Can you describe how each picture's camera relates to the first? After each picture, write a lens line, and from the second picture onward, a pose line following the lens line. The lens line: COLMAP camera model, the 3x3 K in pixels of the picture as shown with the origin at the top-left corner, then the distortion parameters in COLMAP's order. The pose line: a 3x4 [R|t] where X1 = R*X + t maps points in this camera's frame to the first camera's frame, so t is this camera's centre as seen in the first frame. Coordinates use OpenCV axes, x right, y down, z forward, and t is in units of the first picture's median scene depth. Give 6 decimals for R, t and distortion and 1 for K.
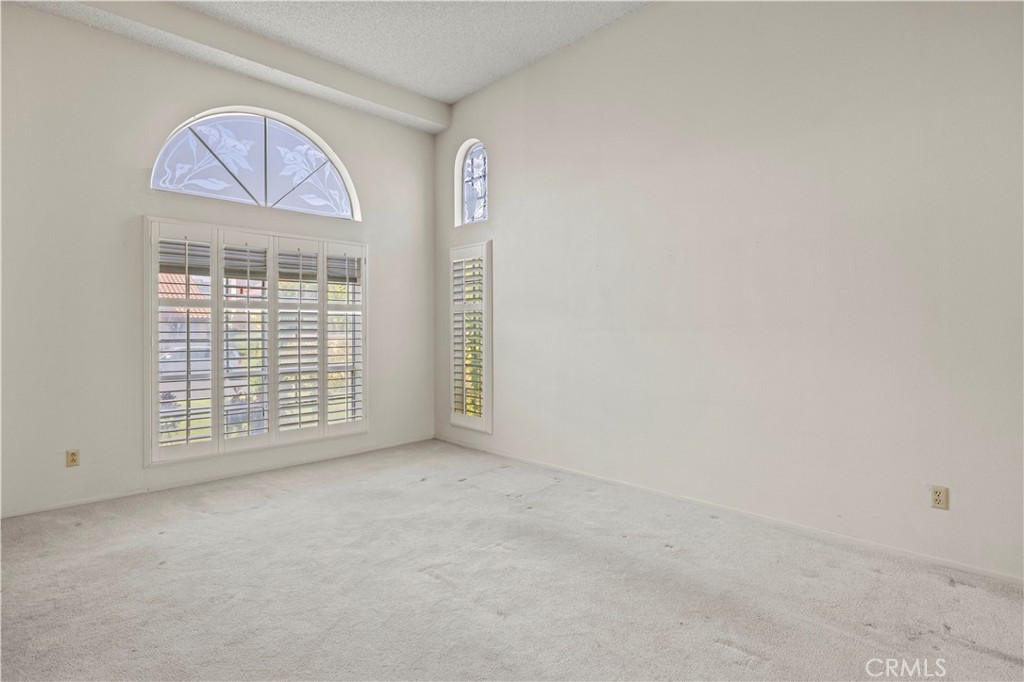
lens RADIAL K [[511.3, 0, 504.9], [0, 511.3, 331.2], [0, 0, 1]] dist [-0.003258, 0.000950]
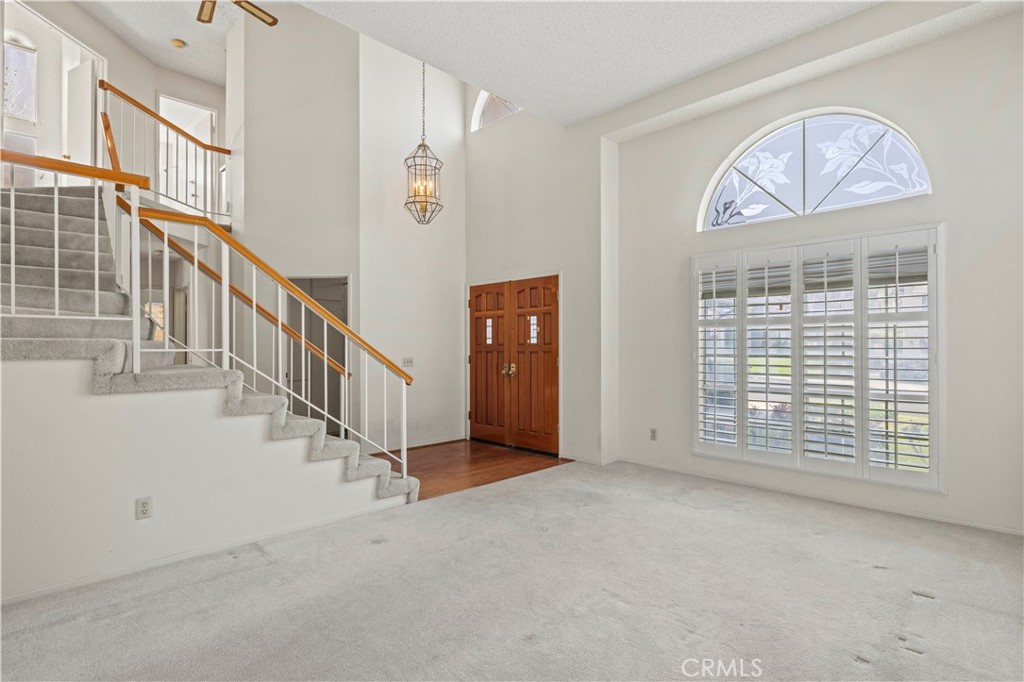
lens RADIAL K [[511.3, 0, 518.2], [0, 511.3, 349.2], [0, 0, 1]] dist [-0.003258, 0.000950]
pose [[0.015297, 0.009147, -0.999841, 0.462019], [-0.004025, 0.999951, 0.009087, -0.003800], [0.999875, 0.003885, 0.015333, 0.459679]]
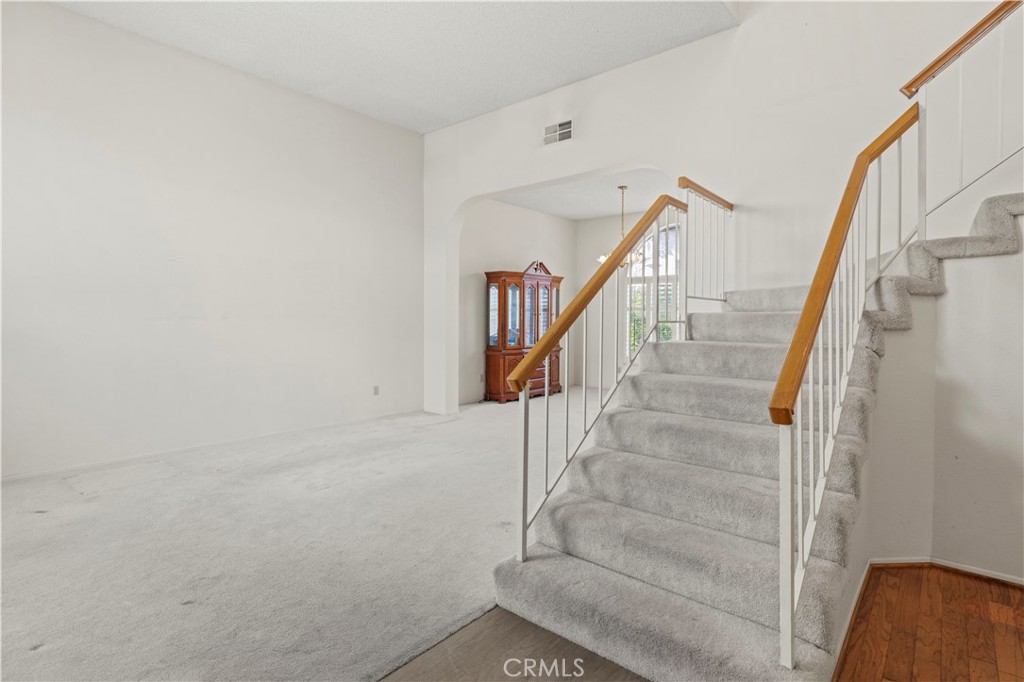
lens RADIAL K [[511.3, 0, 513.9], [0, 511.3, 329.9], [0, 0, 1]] dist [-0.003258, 0.000950]
pose [[-0.086515, -0.015404, 0.996131, -0.888958], [-0.000594, 0.999881, 0.015410, 0.005120], [-0.996250, 0.000742, -0.086514, 0.323676]]
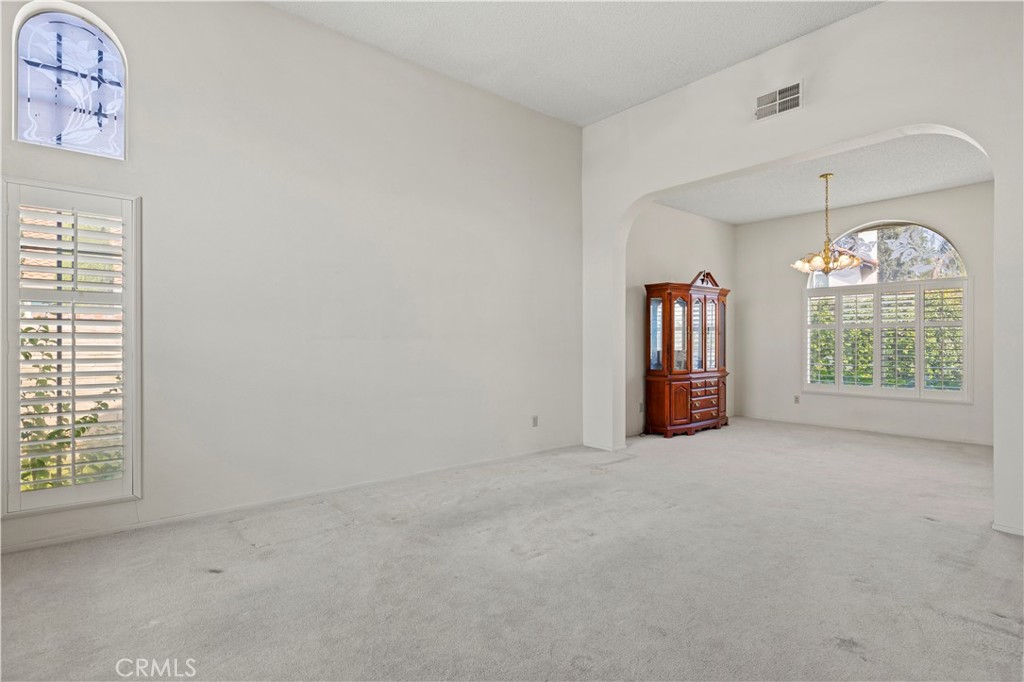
lens RADIAL K [[511.3, 0, 511.7], [0, 511.3, 343.0], [0, 0, 1]] dist [-0.003258, 0.000950]
pose [[0.080662, 0.004829, 0.996730, -0.689157], [0.004153, 0.999978, -0.005181, 0.012324], [-0.996733, 0.004558, 0.080640, 0.527869]]
